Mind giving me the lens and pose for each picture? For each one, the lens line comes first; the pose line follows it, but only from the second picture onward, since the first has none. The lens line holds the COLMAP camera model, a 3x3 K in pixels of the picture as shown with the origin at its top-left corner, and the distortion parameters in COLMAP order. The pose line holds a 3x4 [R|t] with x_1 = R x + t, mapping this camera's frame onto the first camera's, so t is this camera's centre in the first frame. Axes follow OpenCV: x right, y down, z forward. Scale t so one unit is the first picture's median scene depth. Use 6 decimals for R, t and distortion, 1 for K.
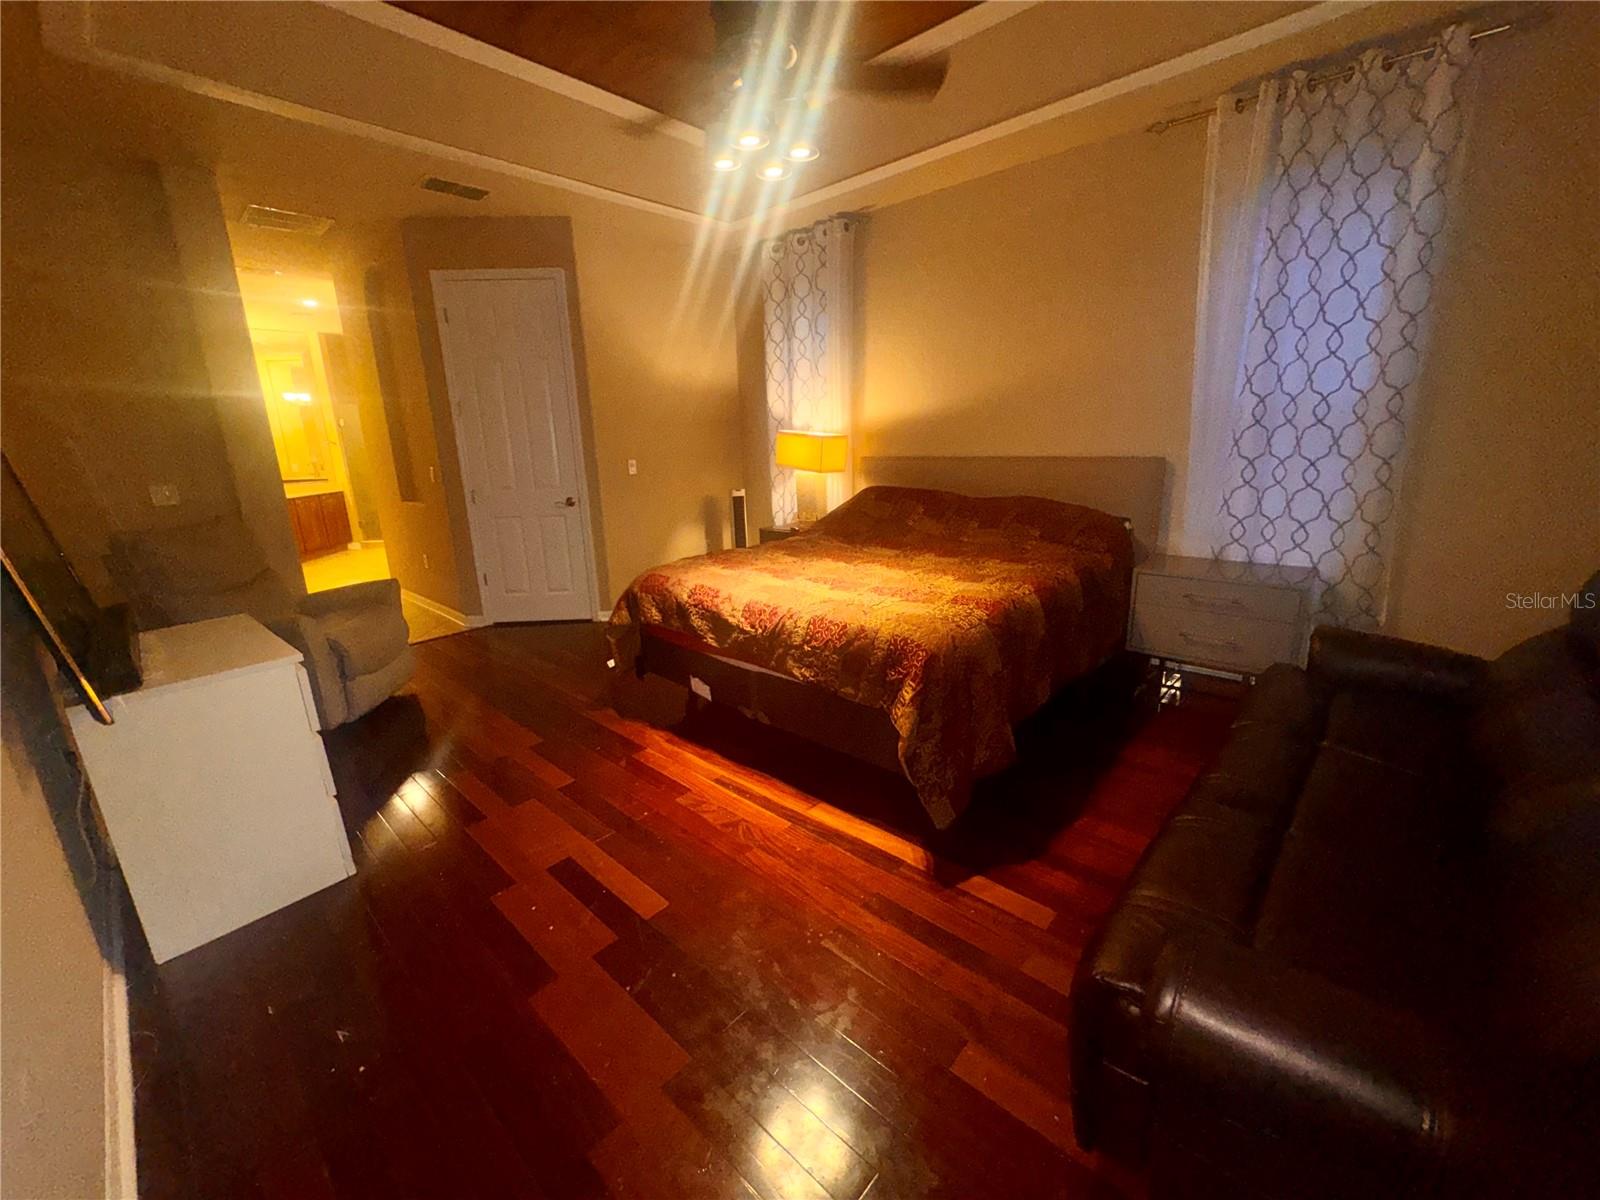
lens RADIAL K [[639.8, 0, 800.0], [0, 639.8, 600.0], [0, 0, 1]] dist [-0.003180, 0.000045]
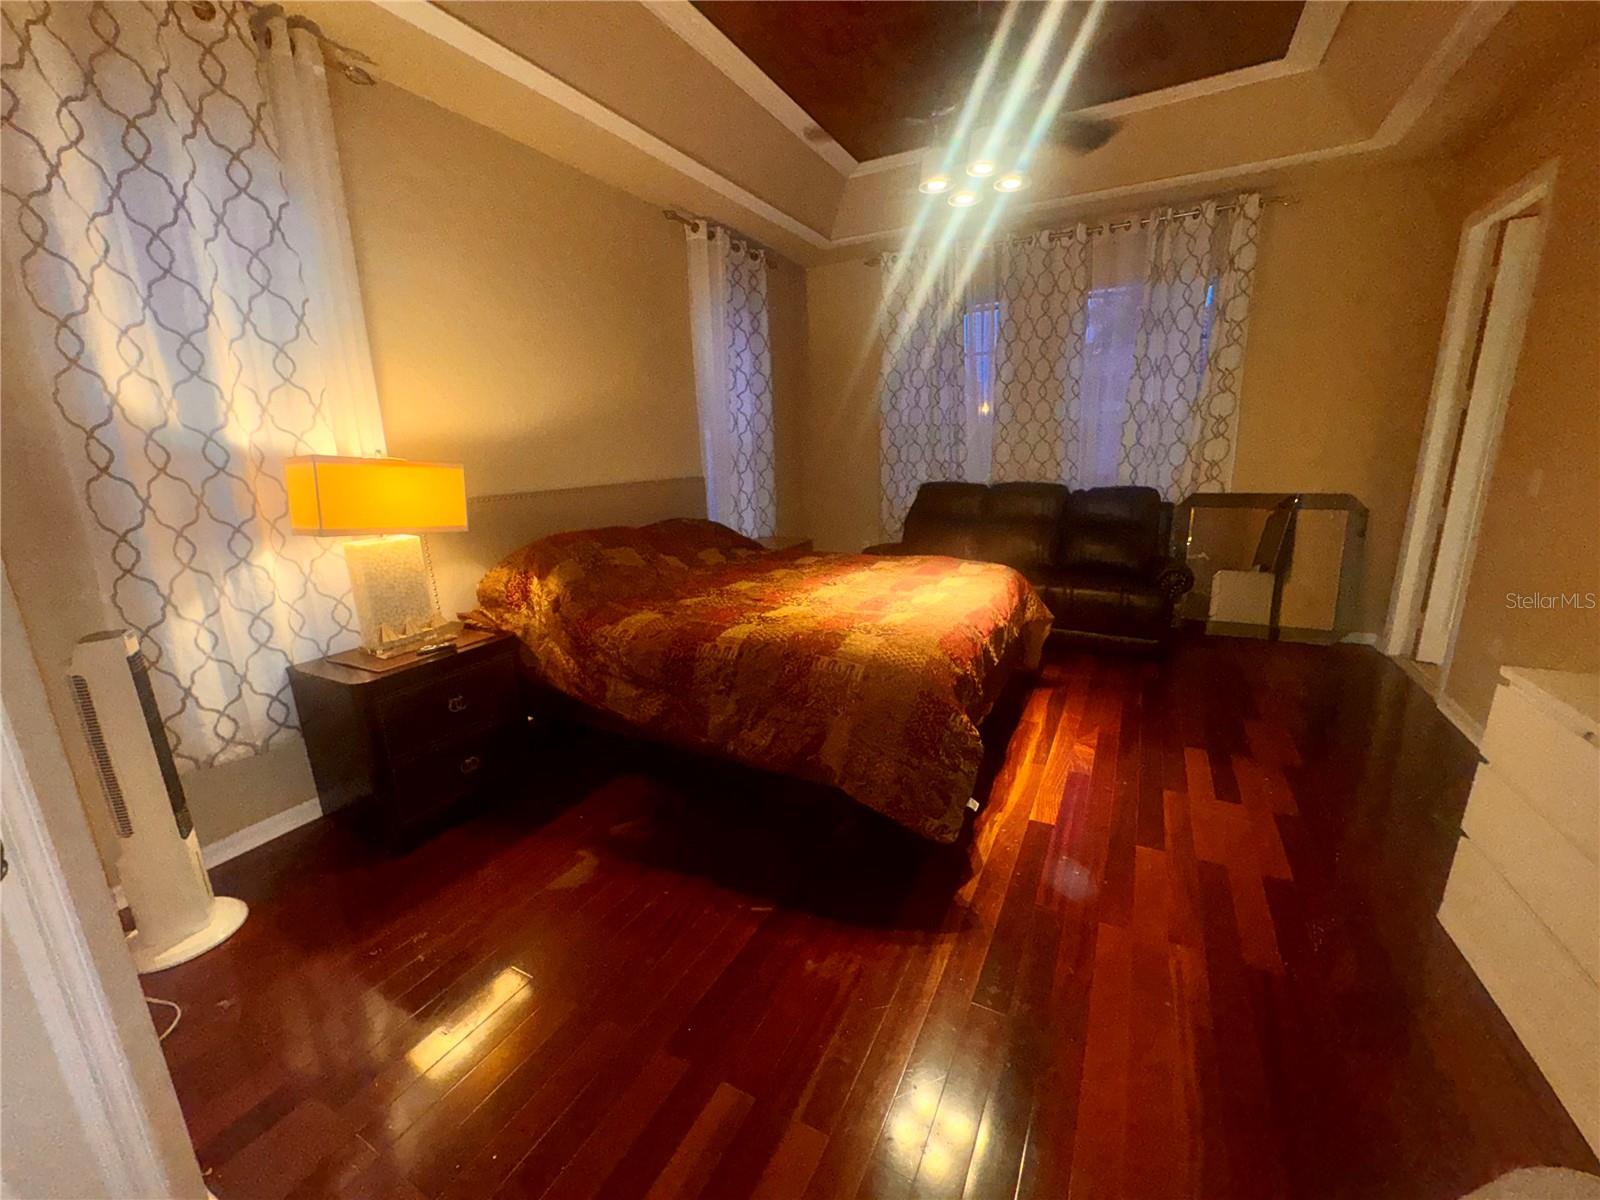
lens RADIAL K [[639.8, 0, 800.0], [0, 639.8, 600.0], [0, 0, 1]] dist [-0.003180, 0.000045]
pose [[-0.253767, -0.193123, 0.947790, -0.972269], [0.274921, 0.925053, 0.262099, -0.358738], [-0.927373, 0.327079, -0.181654, 1.456876]]
